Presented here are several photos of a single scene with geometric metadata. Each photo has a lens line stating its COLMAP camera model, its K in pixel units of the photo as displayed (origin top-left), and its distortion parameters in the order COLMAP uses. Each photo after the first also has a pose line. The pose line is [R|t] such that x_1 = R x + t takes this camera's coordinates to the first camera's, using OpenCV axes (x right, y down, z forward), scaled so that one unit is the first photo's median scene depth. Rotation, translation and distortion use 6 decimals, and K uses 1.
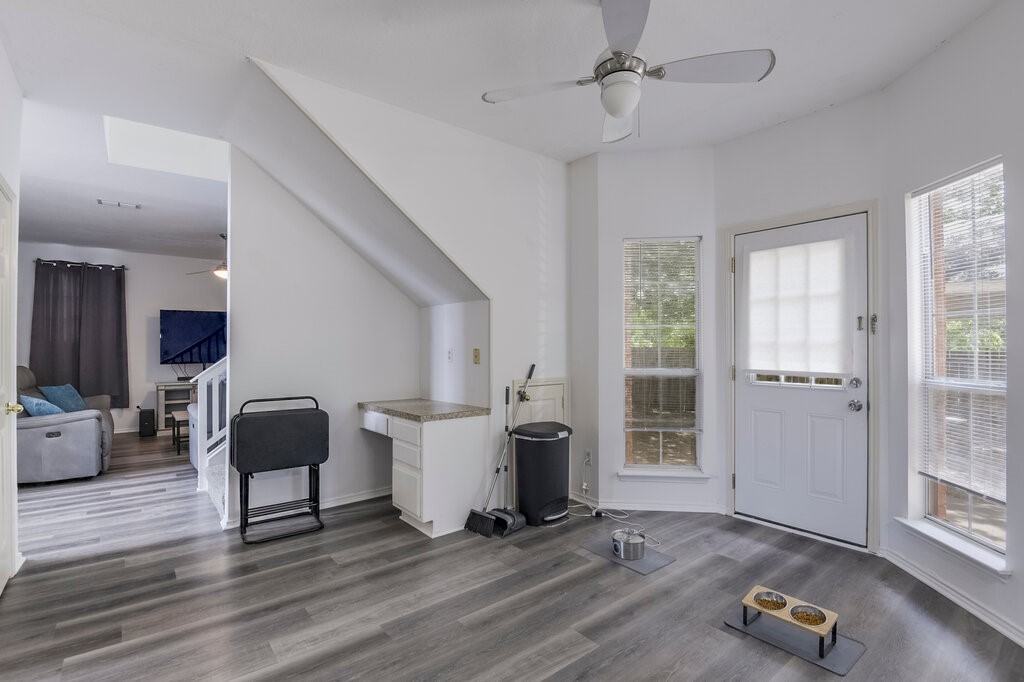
lens RADIAL K [[475.1, 0, 508.3], [0, 475.1, 342.7], [0, 0, 1]] dist [-0.029311, -0.000423]
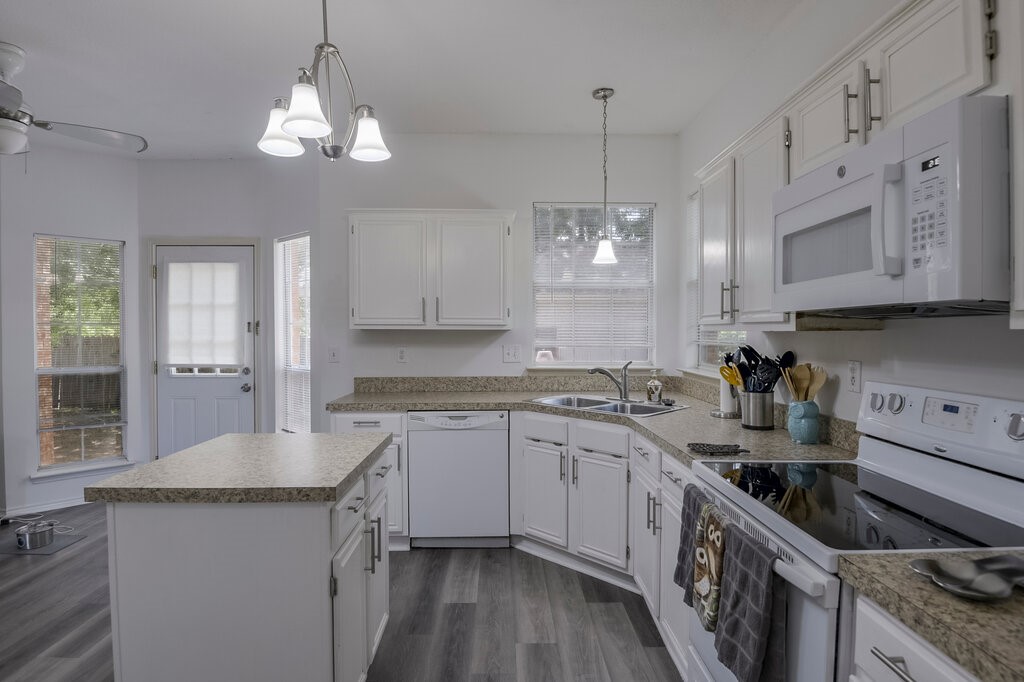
lens RADIAL K [[530.2, 0, 511.8], [0, 530.2, 341.9], [0, 0, 1]] dist [-0.021938, -0.011739]
pose [[0.601295, -0.015088, 0.798885, -0.012801], [-0.007507, 0.999671, 0.024530, -0.039451], [-0.798992, -0.020746, 0.600984, -0.501558]]
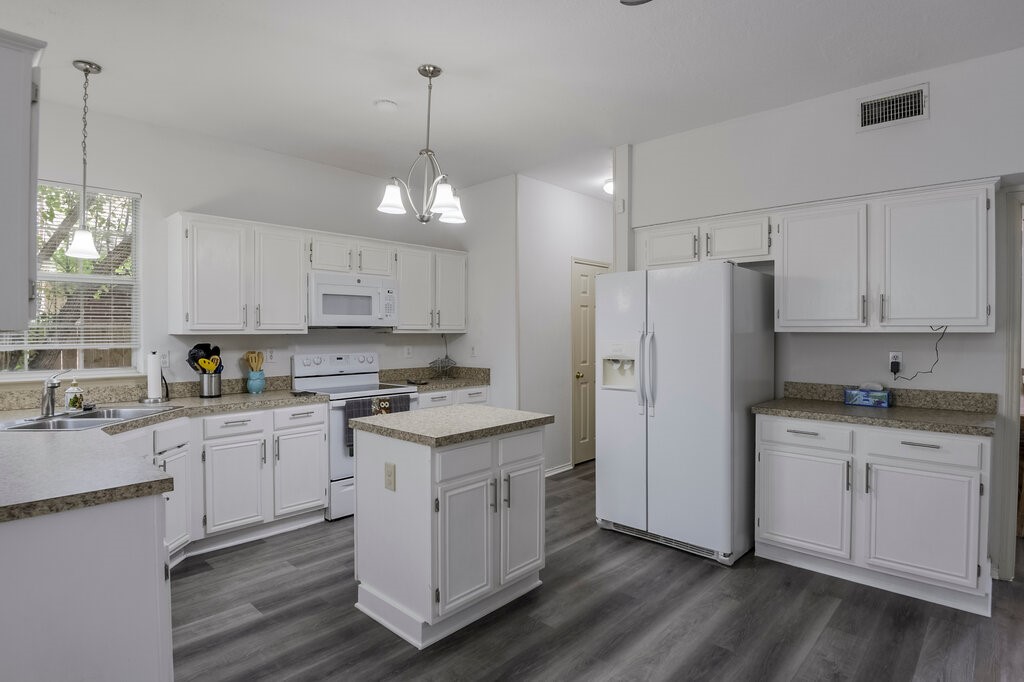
lens RADIAL K [[536.1, 0, 510.8], [0, 536.1, 336.3], [0, 0, 1]] dist [0.001032, -0.024641]
pose [[-0.989270, 0.004488, -0.146030, 0.333338], [0.004725, 0.999988, -0.001274, -0.029254], [0.146023, -0.001951, -0.989279, 0.989185]]
